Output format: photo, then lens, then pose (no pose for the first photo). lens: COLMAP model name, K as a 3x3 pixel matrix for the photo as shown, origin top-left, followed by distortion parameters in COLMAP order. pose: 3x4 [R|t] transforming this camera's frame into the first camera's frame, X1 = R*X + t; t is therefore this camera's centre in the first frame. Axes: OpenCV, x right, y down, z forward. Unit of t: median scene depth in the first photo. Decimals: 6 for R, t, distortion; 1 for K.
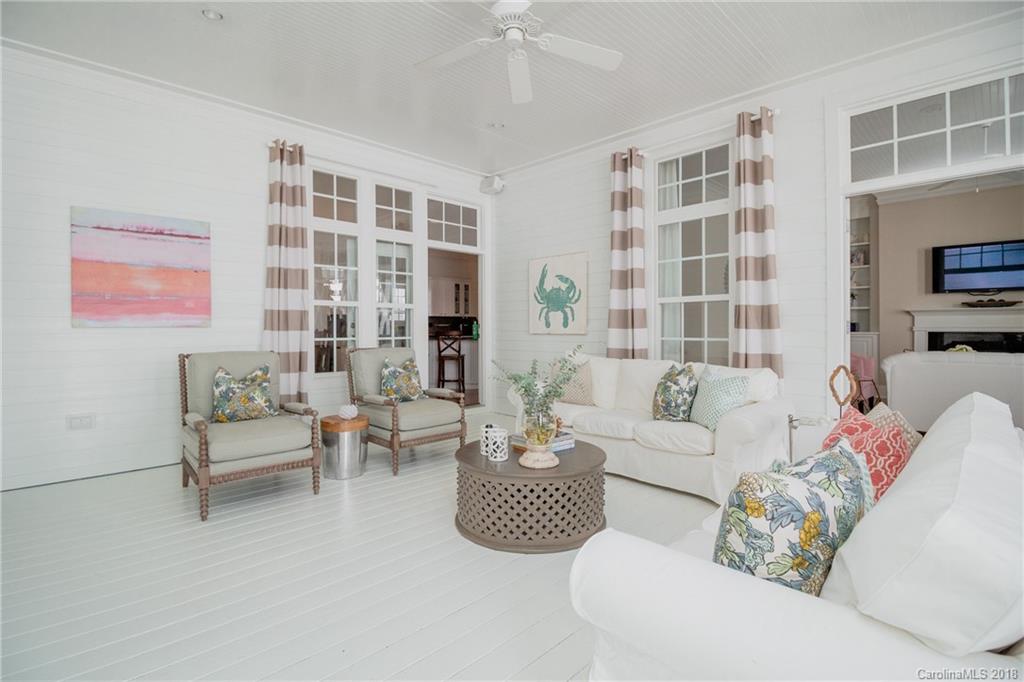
lens RADIAL K [[483.2, 0, 521.0], [0, 483.2, 331.6], [0, 0, 1]] dist [-0.011150, -0.000392]
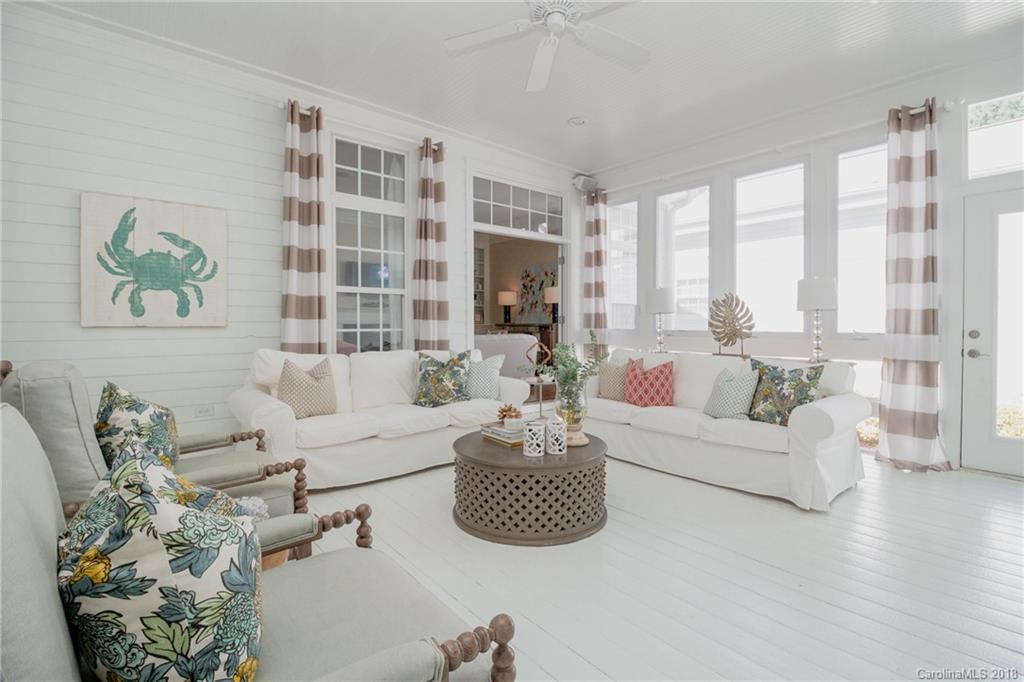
lens RADIAL K [[483.2, 0, 519.3], [0, 483.2, 334.9], [0, 0, 1]] dist [-0.011150, -0.000392]
pose [[0.068056, -0.024644, 0.997377, -0.524653], [0.000709, 0.999696, 0.024653, 0.000907], [-0.997681, -0.000971, 0.068053, 0.504281]]
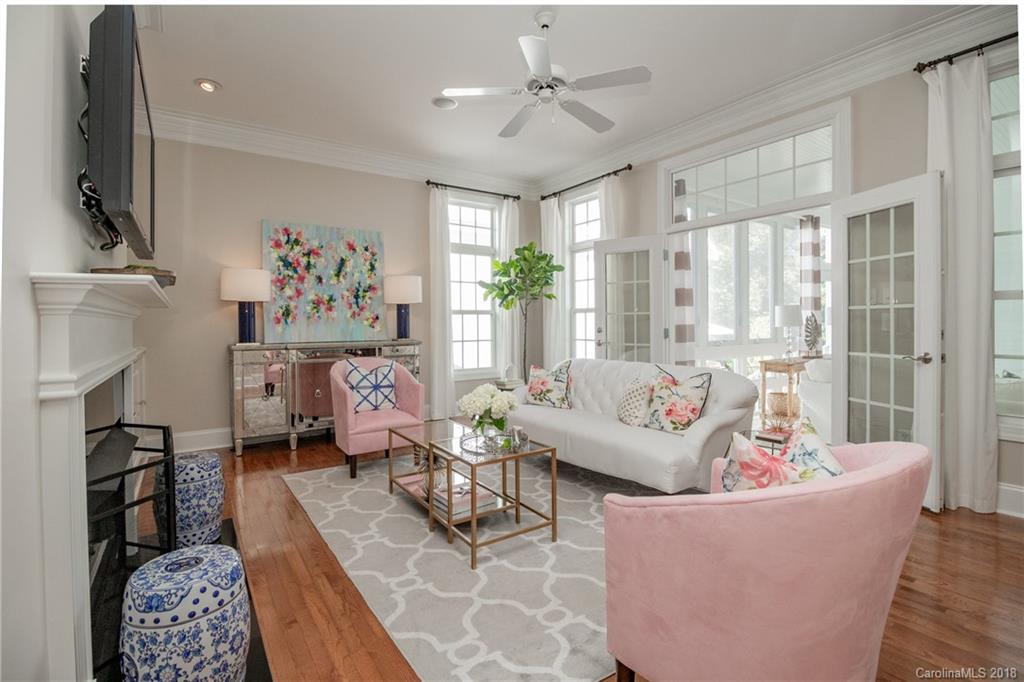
lens RADIAL K [[483.2, 0, 511.6], [0, 483.2, 337.8], [0, 0, 1]] dist [-0.011150, -0.000392]
pose [[-0.983367, 0.011718, 0.181253, 0.759209], [0.014246, 0.999818, 0.012655, -0.010338], [-0.181072, 0.015027, -0.983355, 1.379333]]
